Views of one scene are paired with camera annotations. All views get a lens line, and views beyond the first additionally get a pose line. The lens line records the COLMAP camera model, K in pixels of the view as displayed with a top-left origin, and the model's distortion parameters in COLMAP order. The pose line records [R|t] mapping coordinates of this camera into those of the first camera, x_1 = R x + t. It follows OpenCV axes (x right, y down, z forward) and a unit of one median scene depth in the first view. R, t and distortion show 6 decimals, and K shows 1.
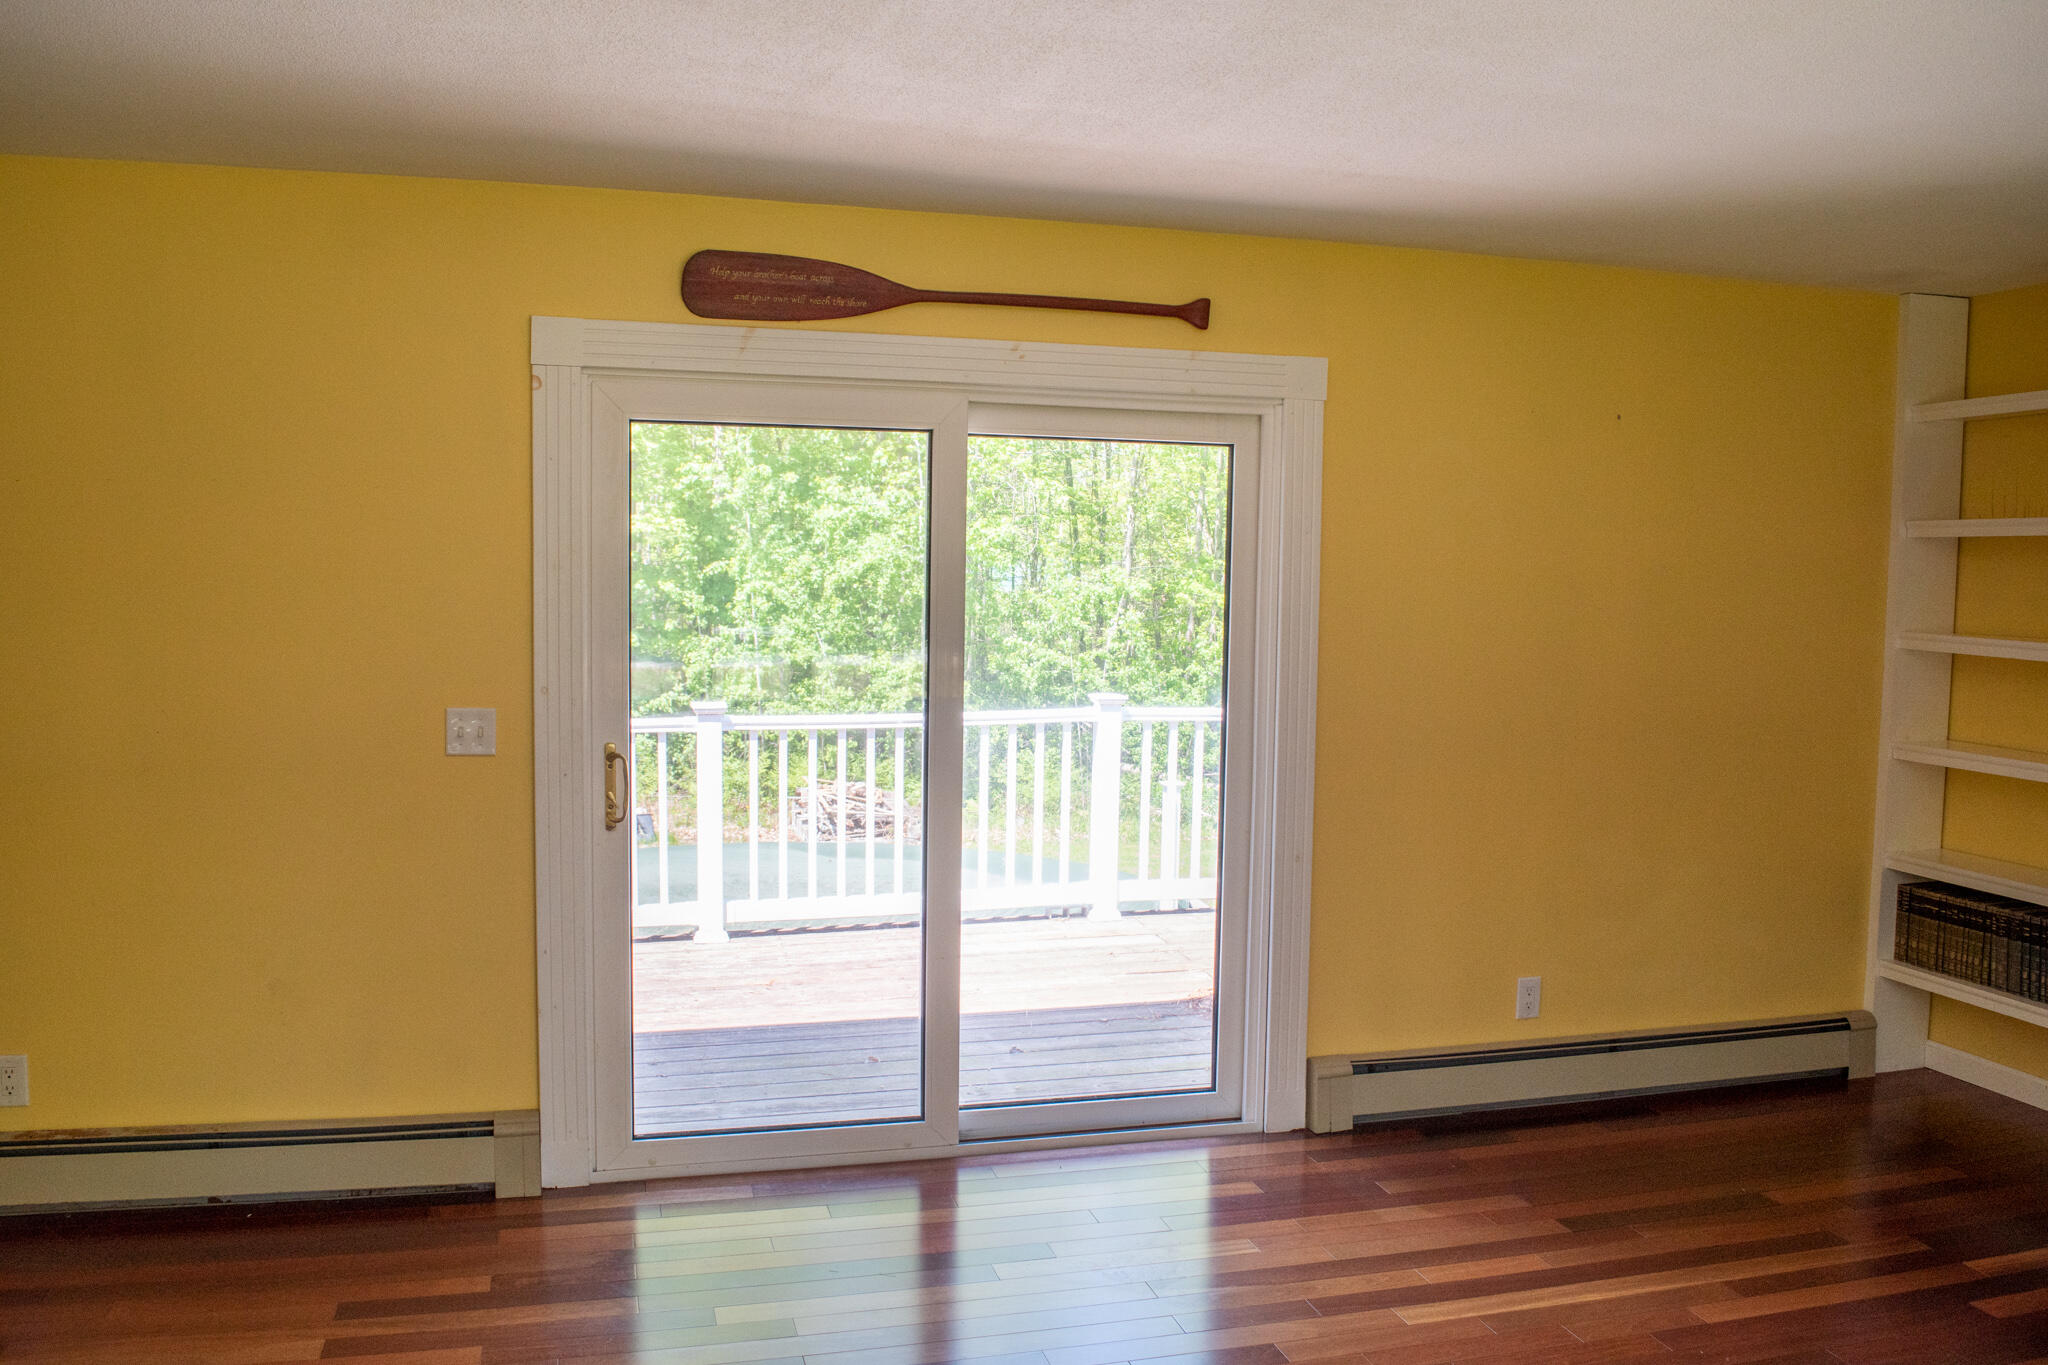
lens RADIAL K [[1611.7, 0, 1026.2], [0, 1611.7, 686.9], [0, 0, 1]] dist [-0.093763, 0.020821]
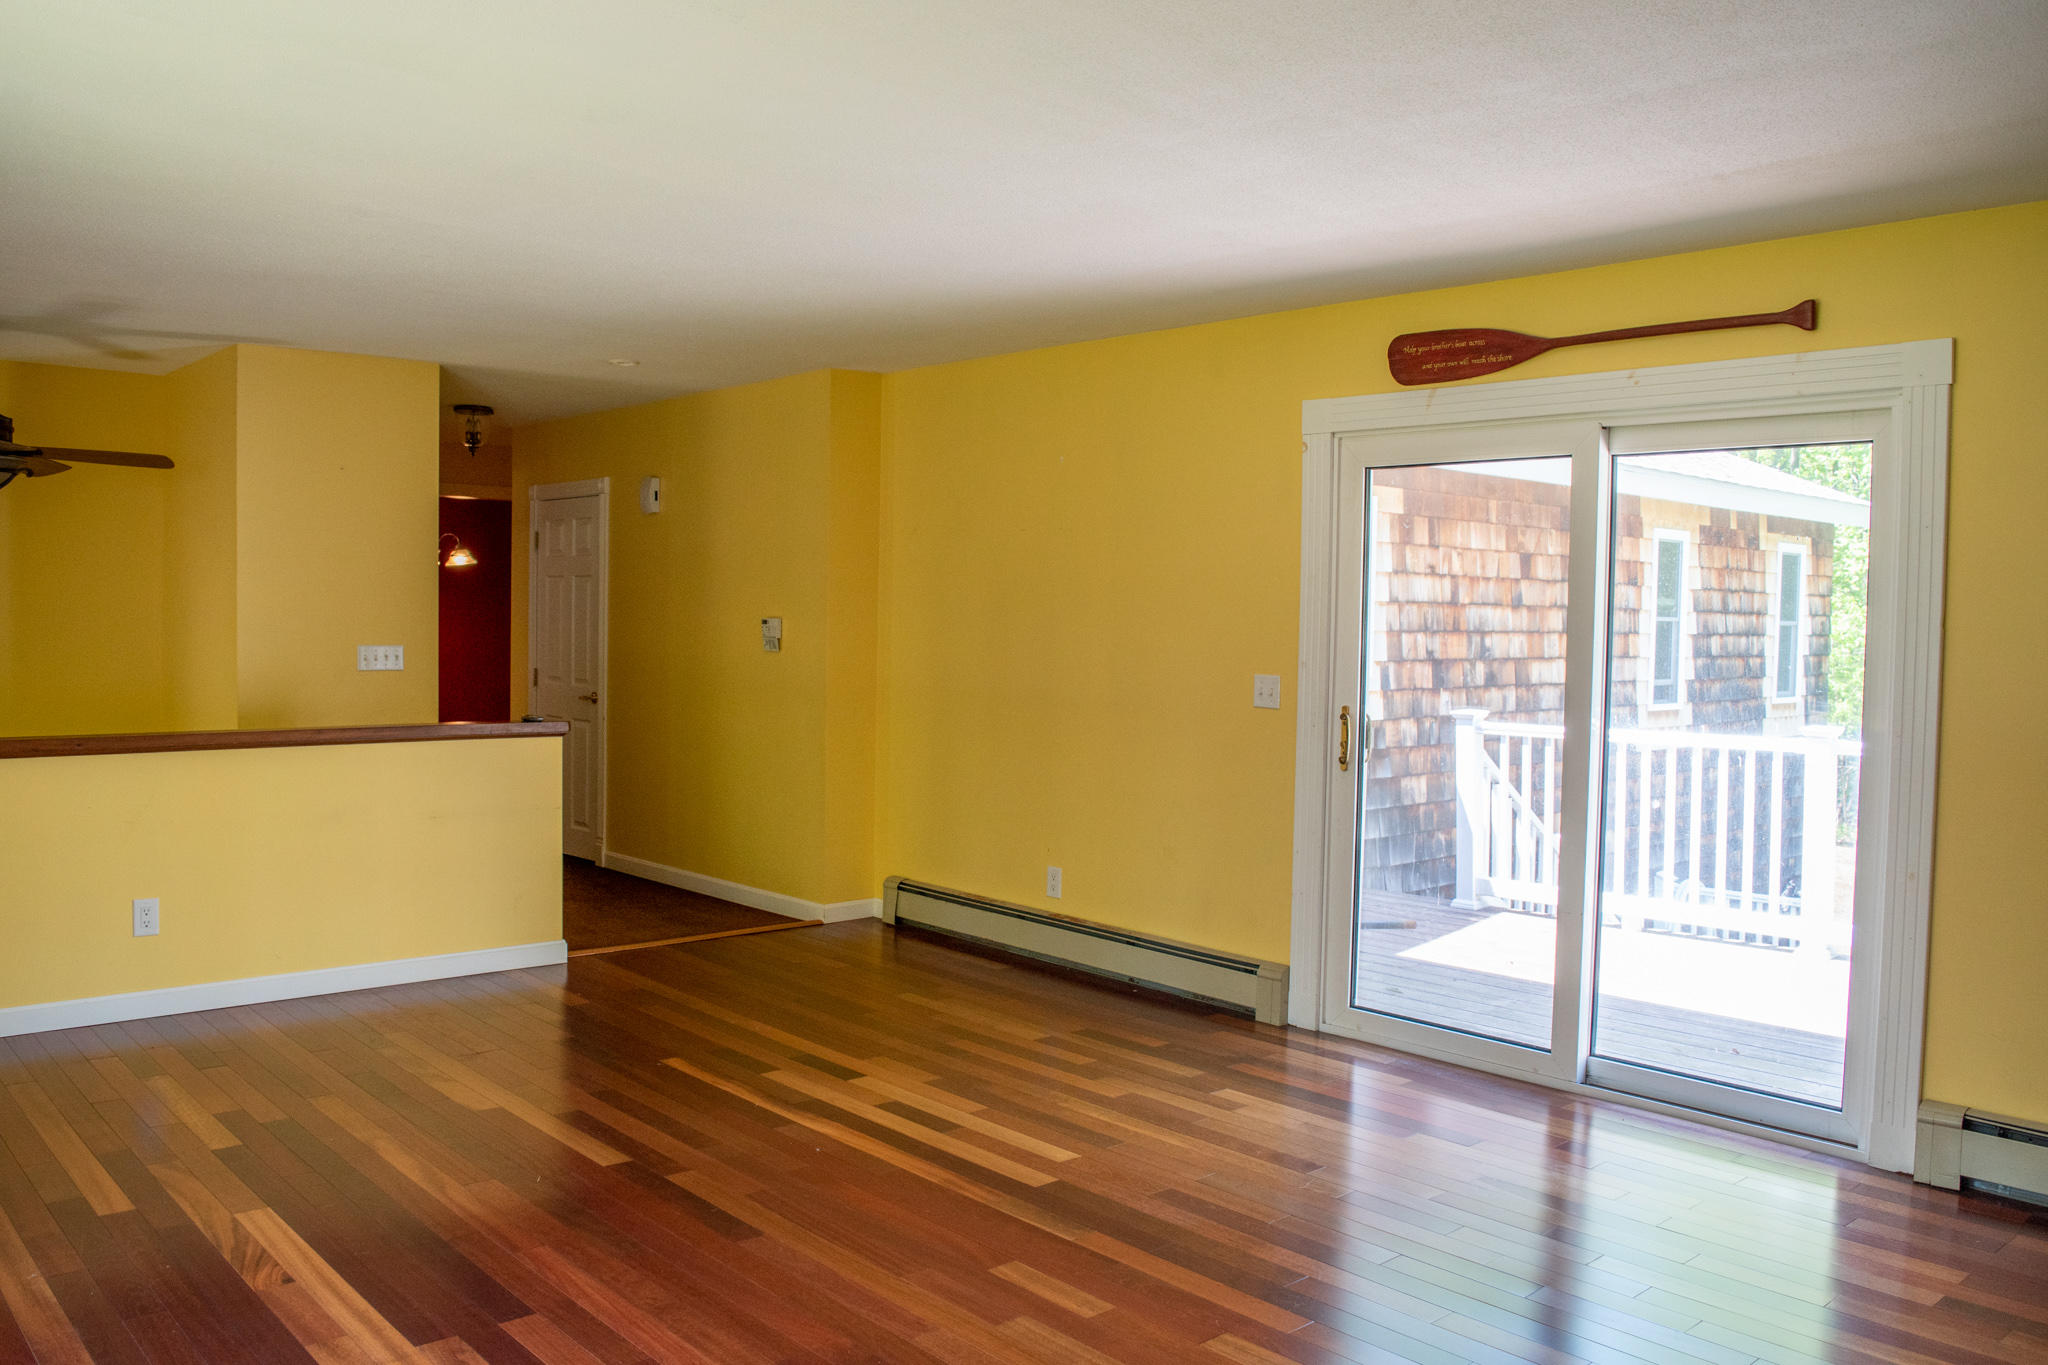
lens RADIAL K [[1611.7, 0, 1022.9], [0, 1611.7, 679.5], [0, 0, 1]] dist [-0.093763, 0.020821]
pose [[0.453238, 0.029453, -0.890903, 0.720997], [-0.072210, 0.997382, -0.003763, 0.032816], [0.888460, 0.066038, 0.454179, 0.119180]]
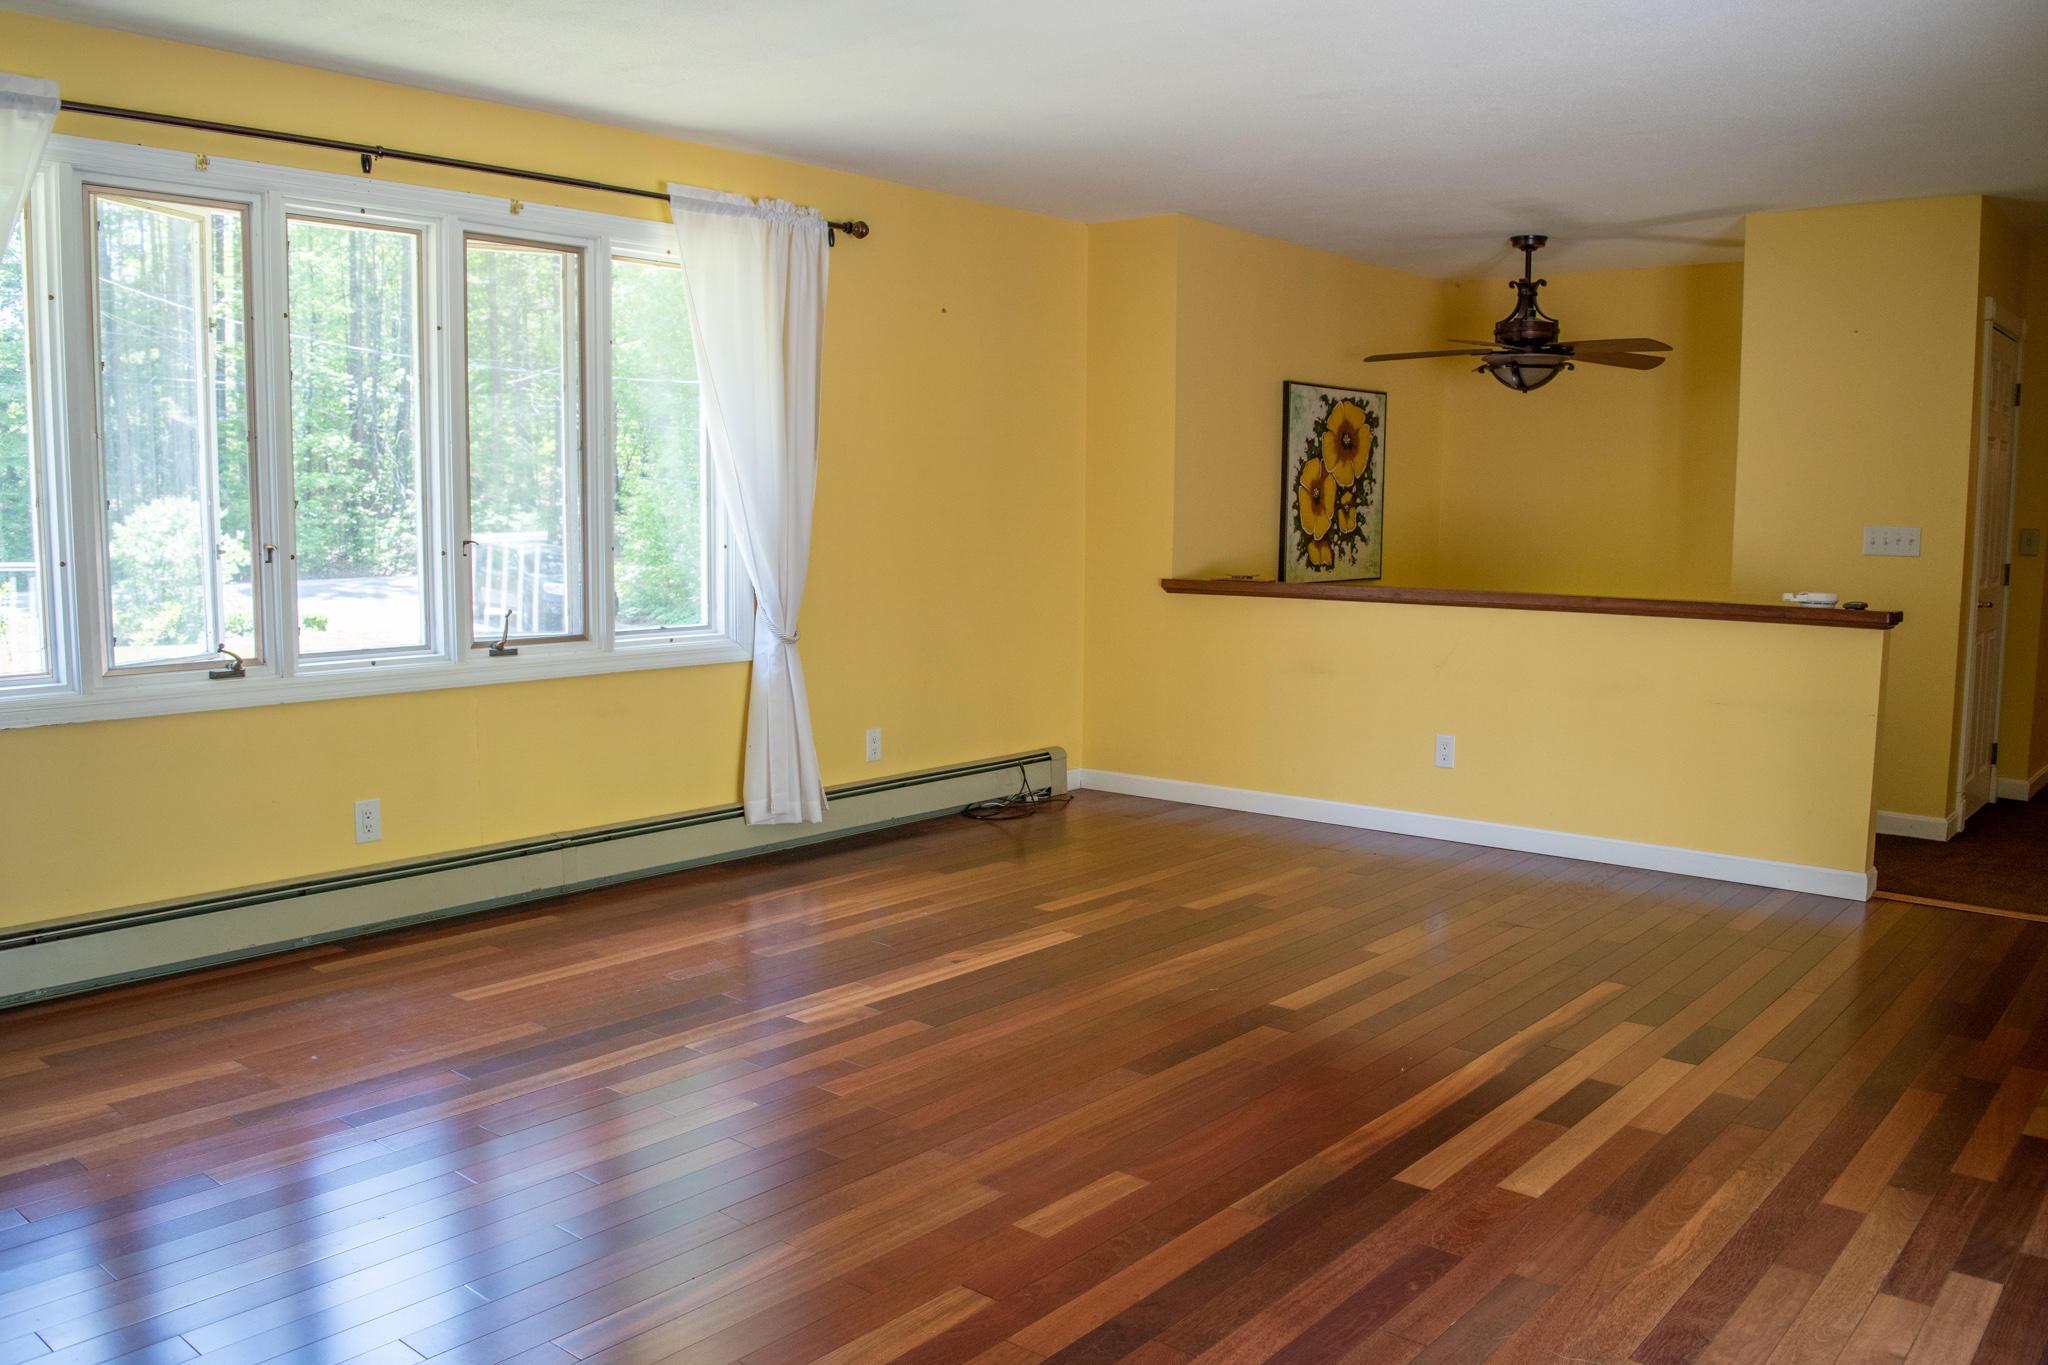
lens RADIAL K [[1611.7, 0, 1020.4], [0, 1611.7, 677.5], [0, 0, 1]] dist [-0.093763, 0.020821]
pose [[-0.821728, 0.037909, -0.568618, 0.459868], [-0.061403, 0.986087, 0.154475, 0.003697], [0.566562, 0.161851, -0.807967, 0.949322]]
